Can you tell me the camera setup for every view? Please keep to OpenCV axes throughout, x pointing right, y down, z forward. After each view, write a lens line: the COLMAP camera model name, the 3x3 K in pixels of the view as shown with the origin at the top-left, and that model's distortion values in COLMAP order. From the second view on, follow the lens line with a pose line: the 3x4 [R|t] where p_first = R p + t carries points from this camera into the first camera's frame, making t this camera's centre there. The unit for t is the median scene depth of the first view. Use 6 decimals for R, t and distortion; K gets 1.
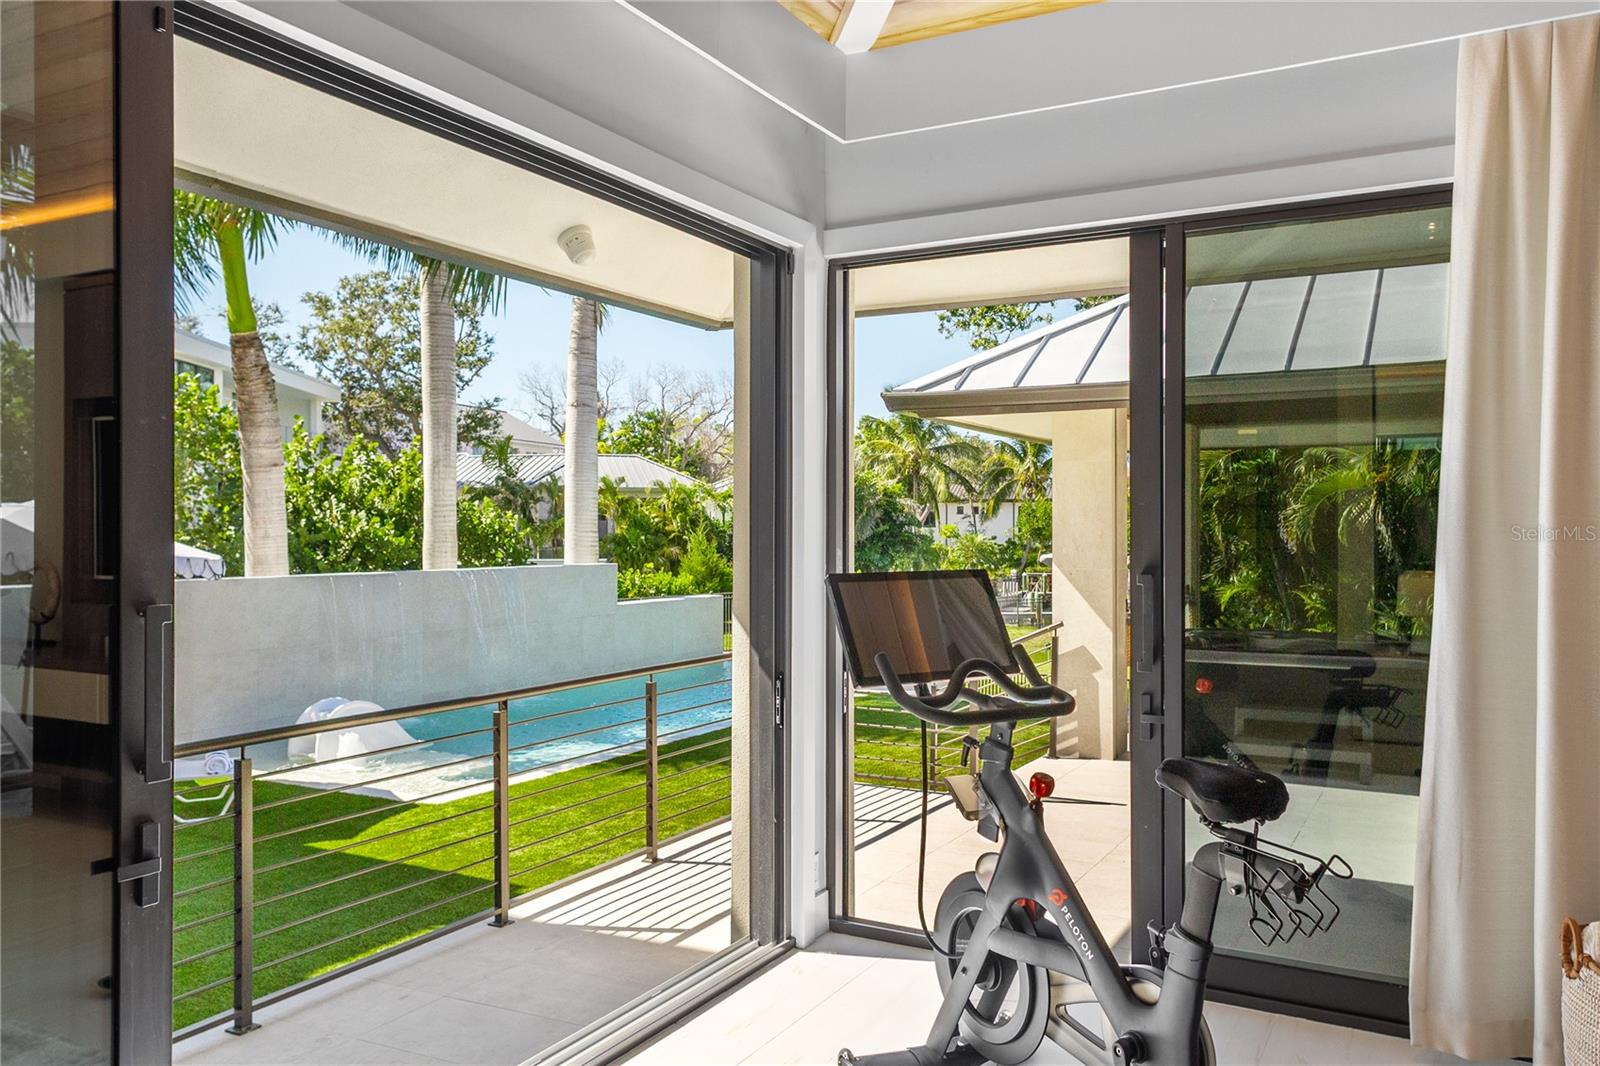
lens RADIAL K [[1203.3, 0, 803.9], [0, 1203.3, 530.2], [0, 0, 1]] dist [0.020382, 0.000092]
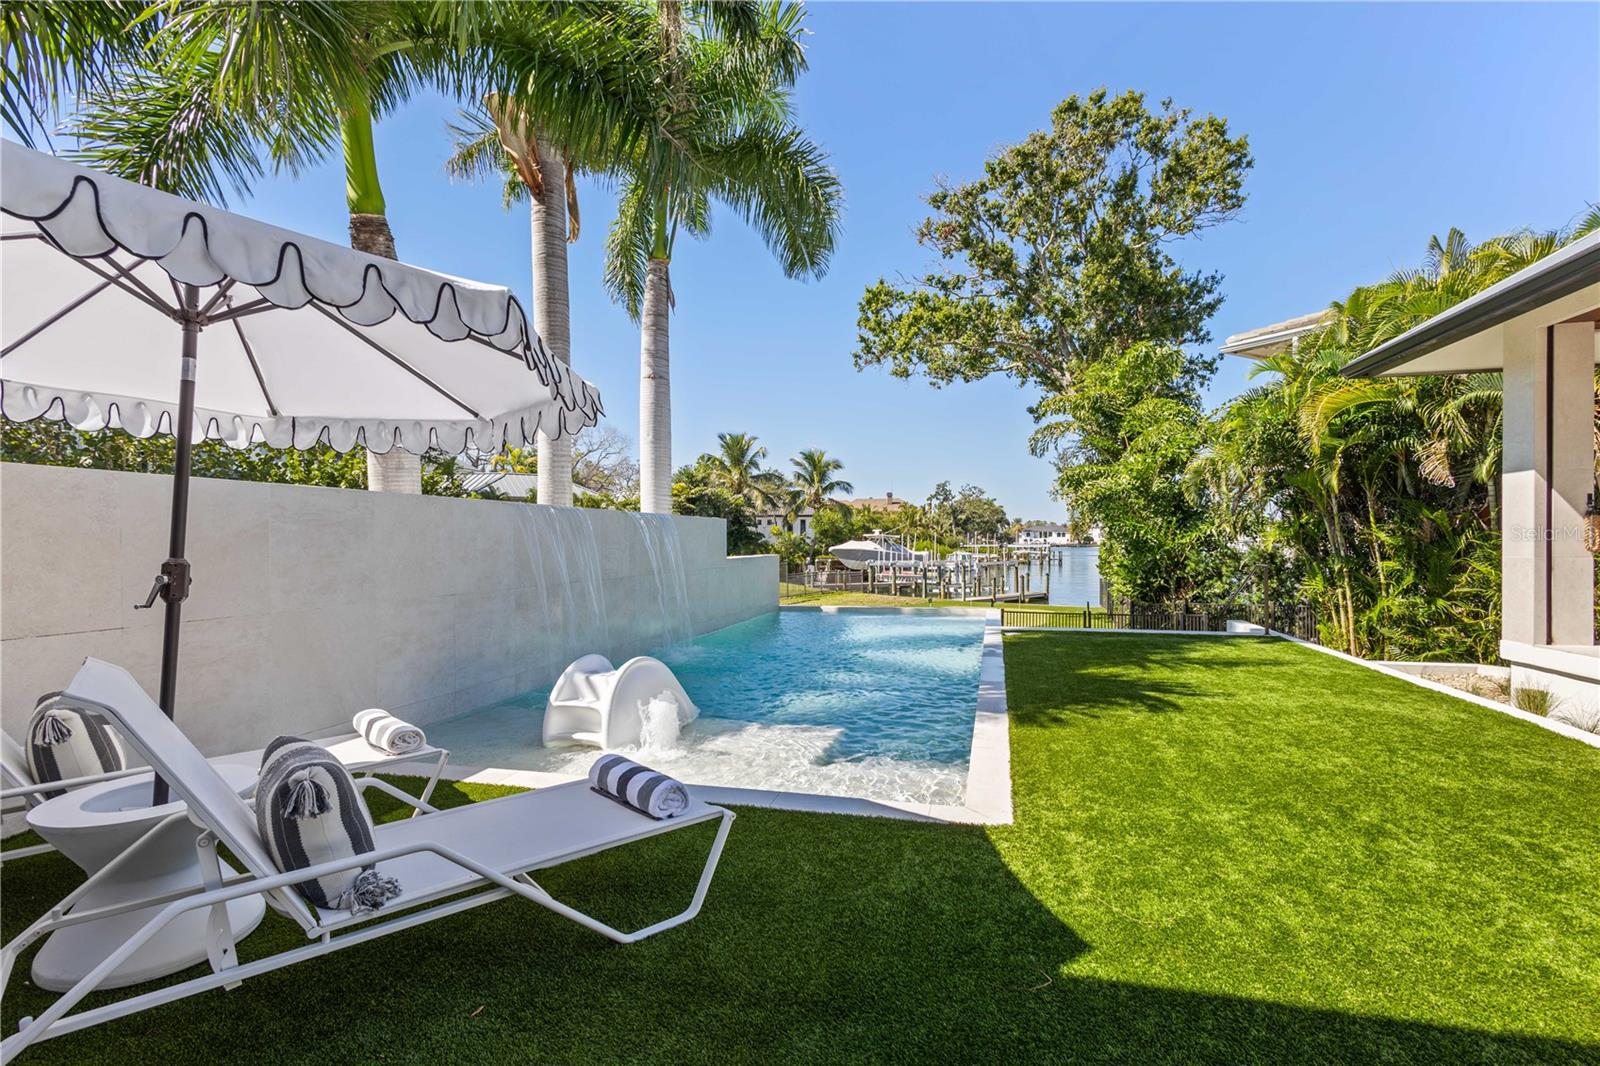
lens RADIAL K [[748.9, 0, 803.1], [0, 748.9, 547.3], [0, 0, 1]] dist [0.013259, 0.000033]
pose [[0.967894, -0.007935, 0.251235, -0.158575], [0.006116, 0.999949, 0.008019, 0.029792], [-0.251286, -0.006226, 0.967893, 0.221548]]
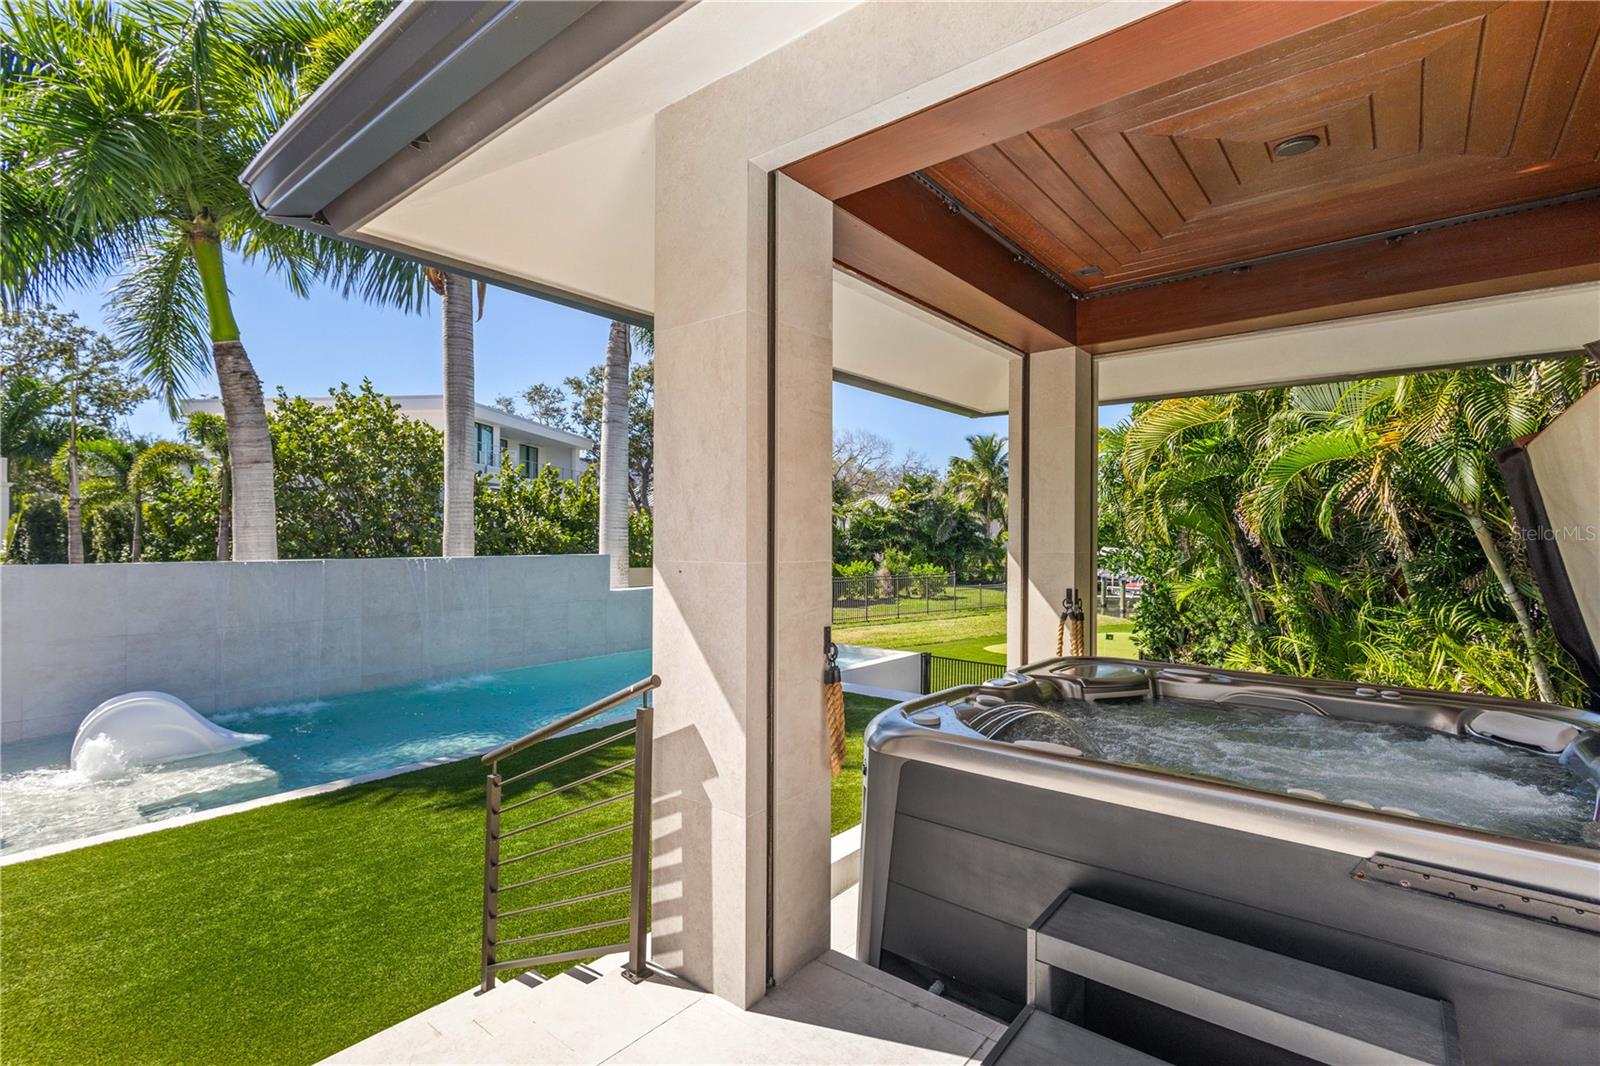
lens RADIAL K [[742.7, 0, 805.3], [0, 742.7, 530.4], [0, 0, 1]] dist [0.007481, -0.000055]
pose [[0.983480, 0.002471, -0.180998, 0.094649], [-0.004227, 0.999948, -0.009317, 0.006780], [0.180965, 0.009928, 0.983439, 0.217589]]
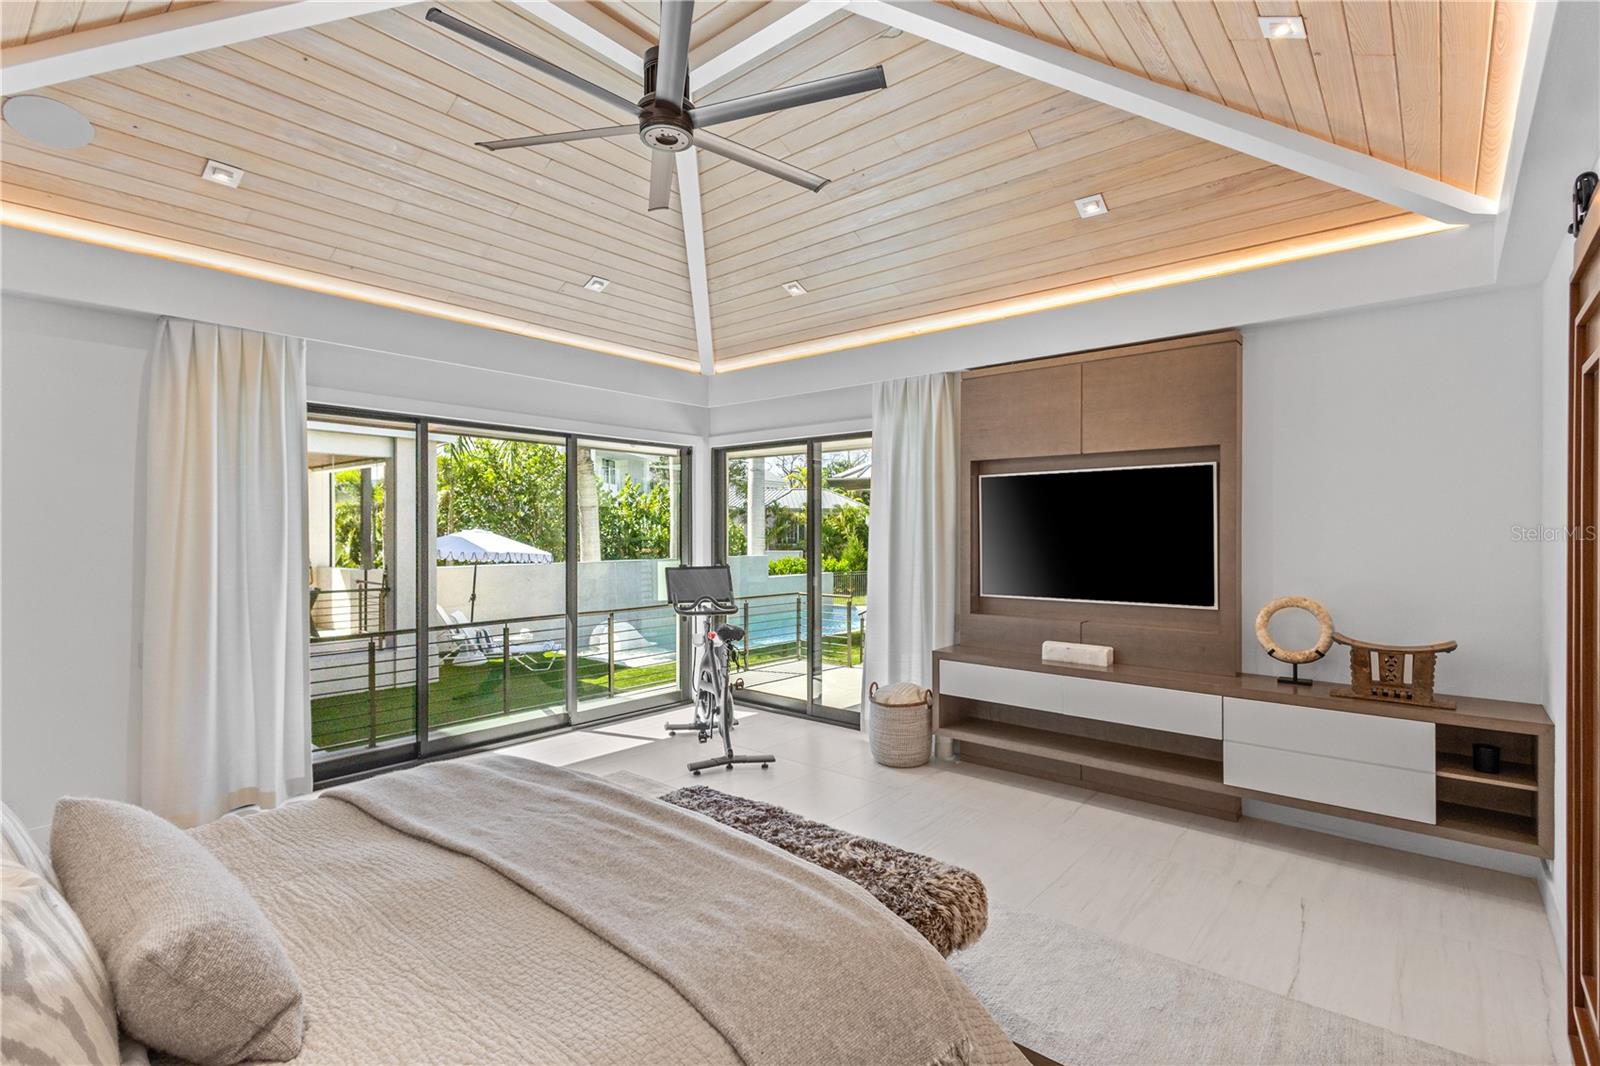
lens RADIAL K [[758.5, 0, 797.1], [0, 758.5, 536.4], [0, 0, 1]] dist [0.008576, -0.000337]
pose [[0.977886, -0.000236, -0.209140, 0.085534], [0.001660, 0.999977, 0.006635, -0.006165], [0.209134, -0.006835, 0.977863, -0.092641]]
